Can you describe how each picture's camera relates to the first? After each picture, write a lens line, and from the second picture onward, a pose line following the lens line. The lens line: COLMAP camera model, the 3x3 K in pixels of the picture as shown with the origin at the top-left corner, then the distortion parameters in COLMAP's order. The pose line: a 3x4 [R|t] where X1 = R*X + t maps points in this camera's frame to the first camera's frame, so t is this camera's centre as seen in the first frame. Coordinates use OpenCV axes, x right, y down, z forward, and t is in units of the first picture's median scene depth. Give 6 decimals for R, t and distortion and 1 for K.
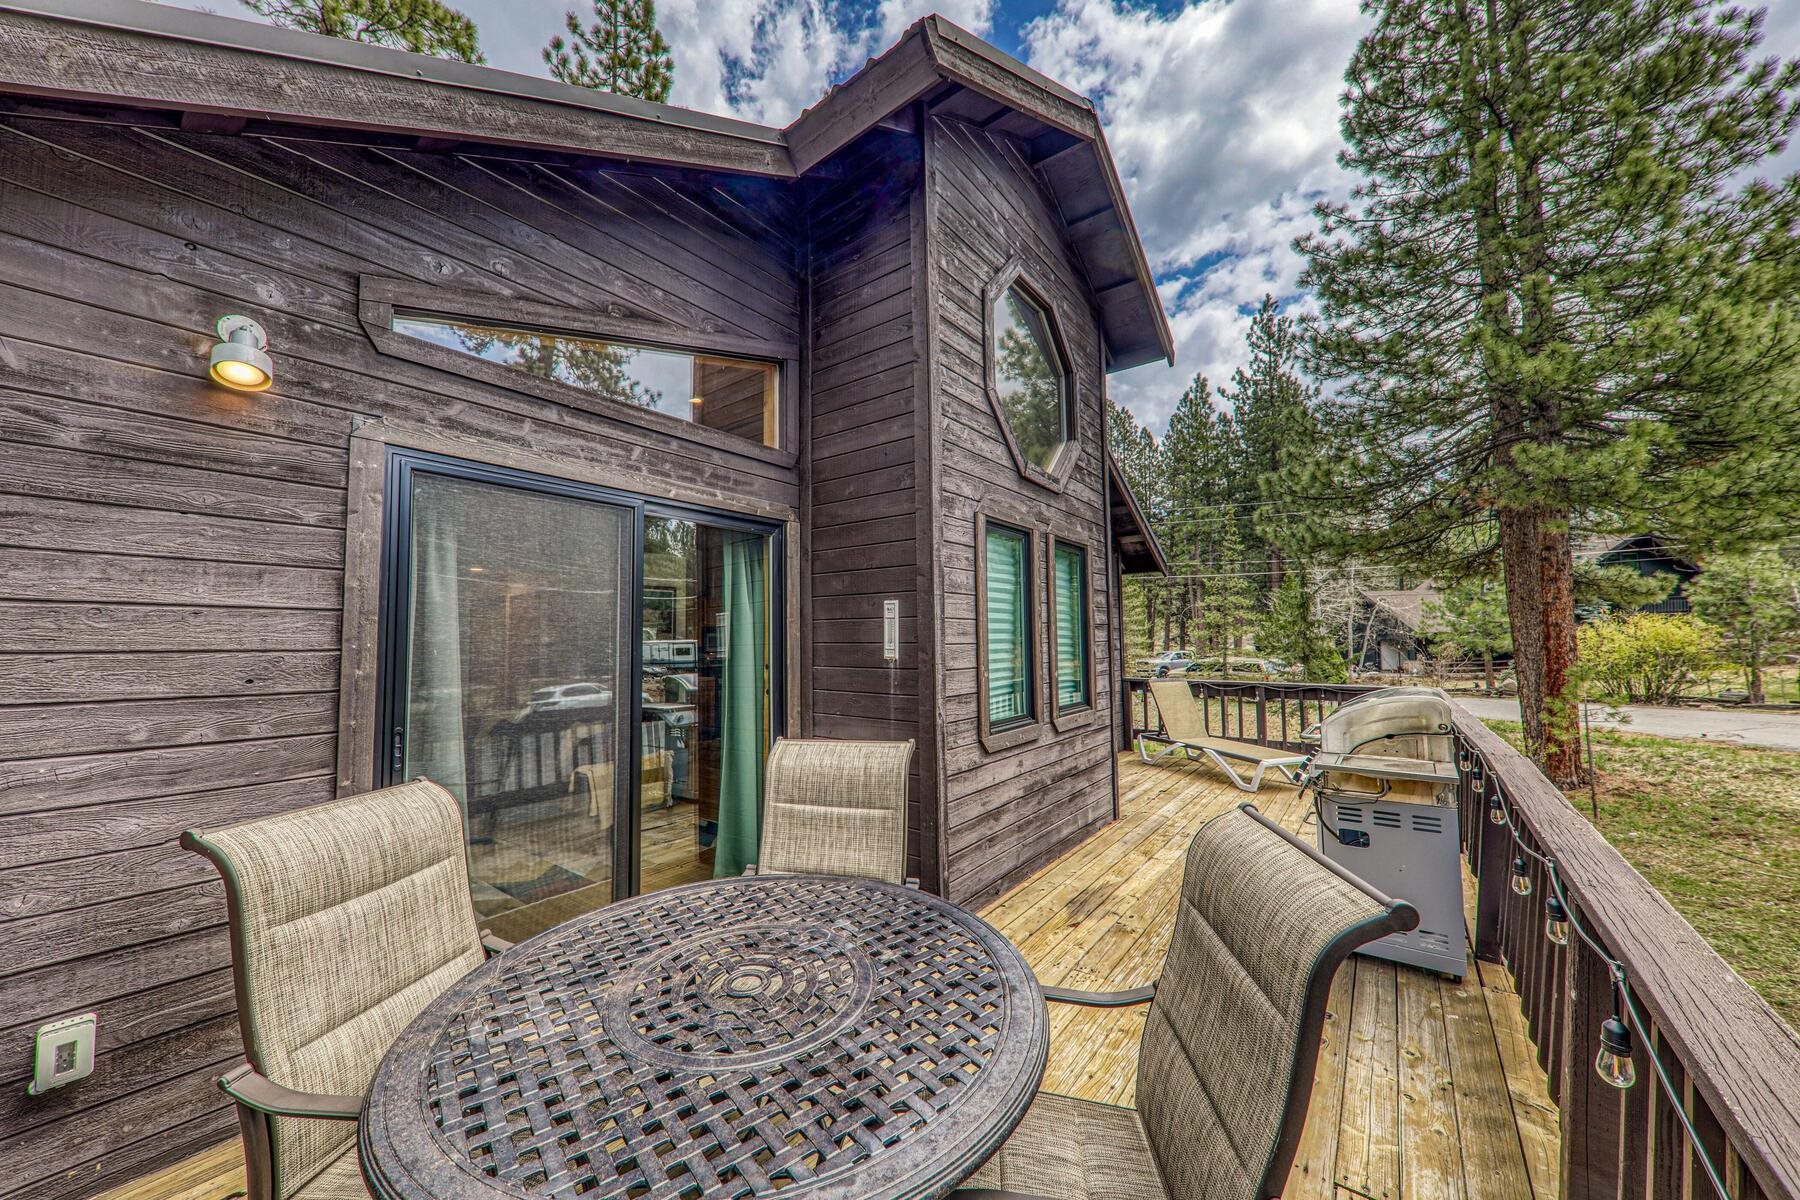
lens RADIAL K [[622.5, 0, 895.2], [0, 622.5, 607.6], [0, 0, 1]] dist [0.013550, -0.004742]
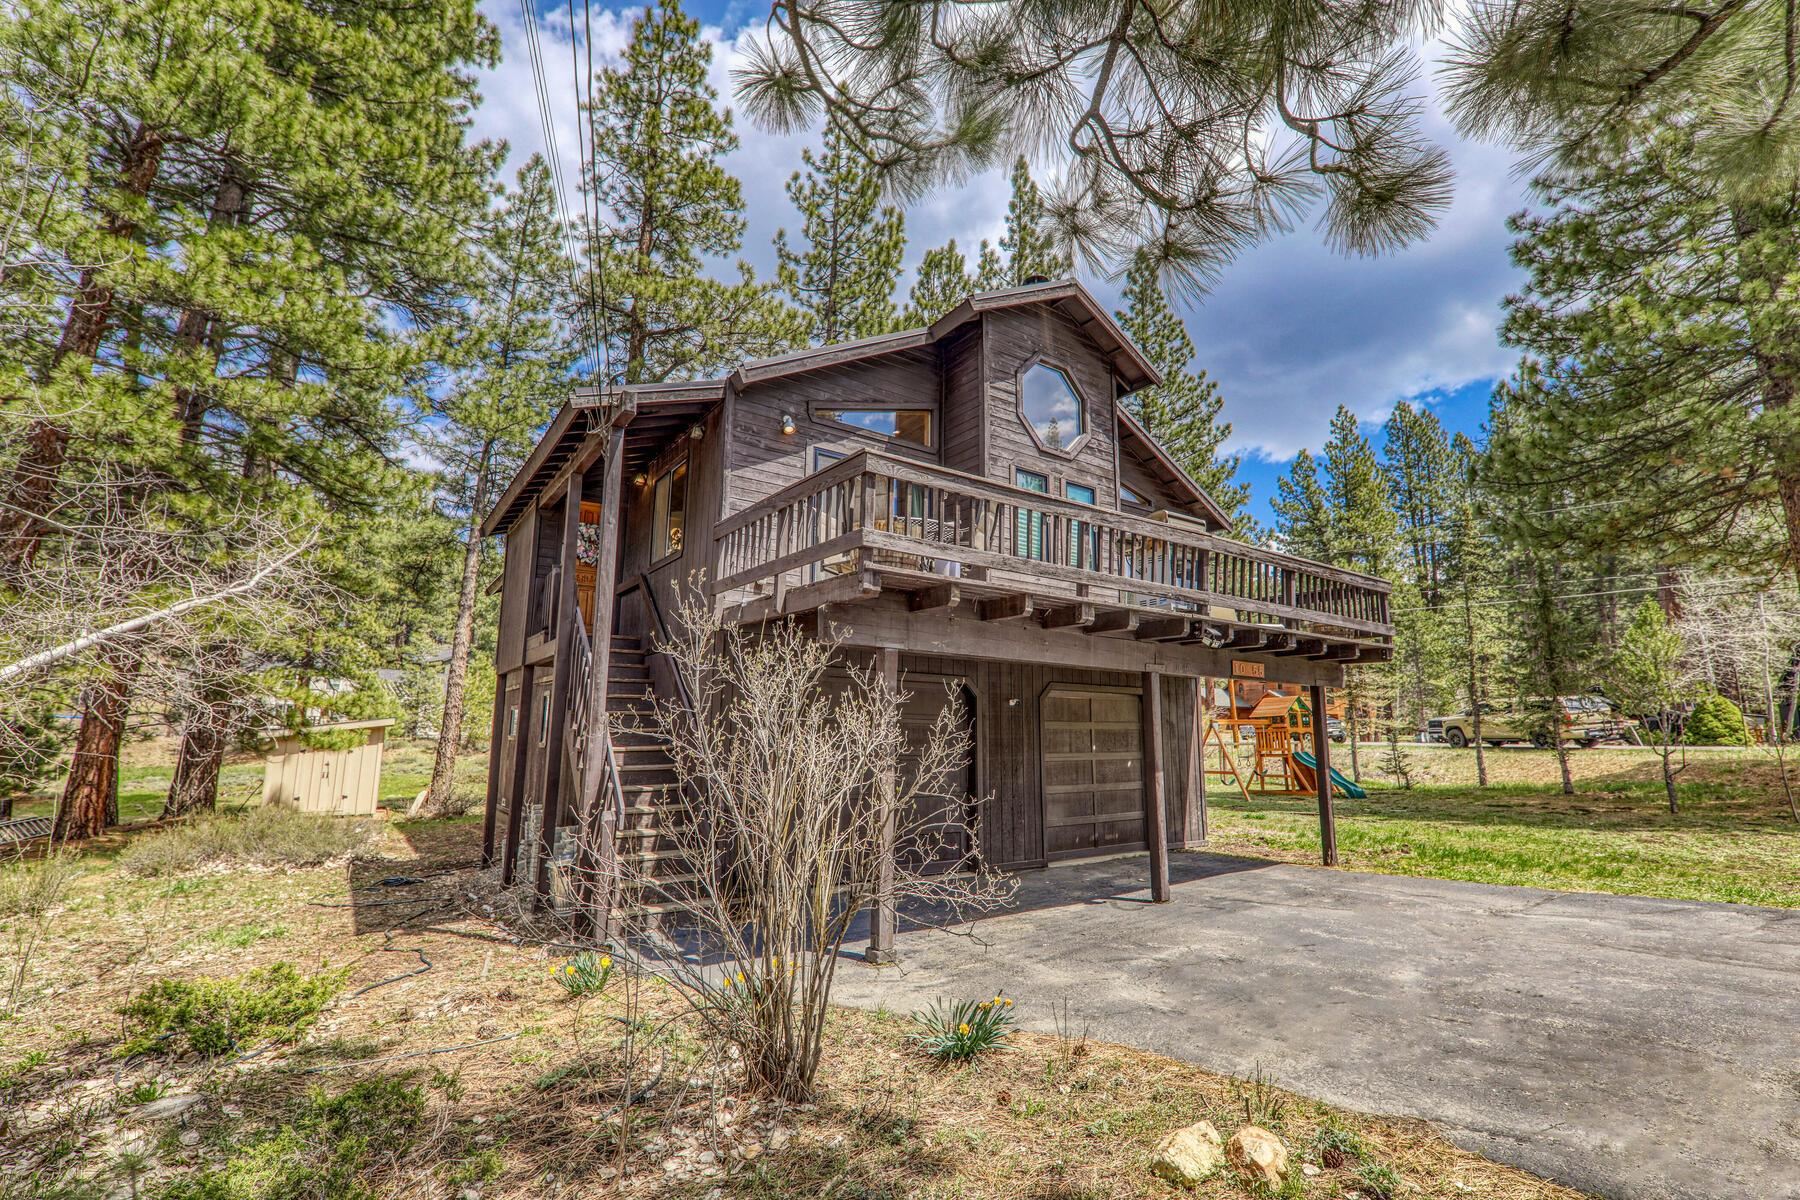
lens RADIAL K [[622.5, 0, 895.2], [0, 622.5, 607.6], [0, 0, 1]] dist [0.013550, -0.004742]
pose [[0.951436, -0.011108, -0.307645, 0.048272], [-0.007151, 0.998282, -0.058161, 0.058511], [0.307762, 0.057537, 0.949722, -0.148855]]
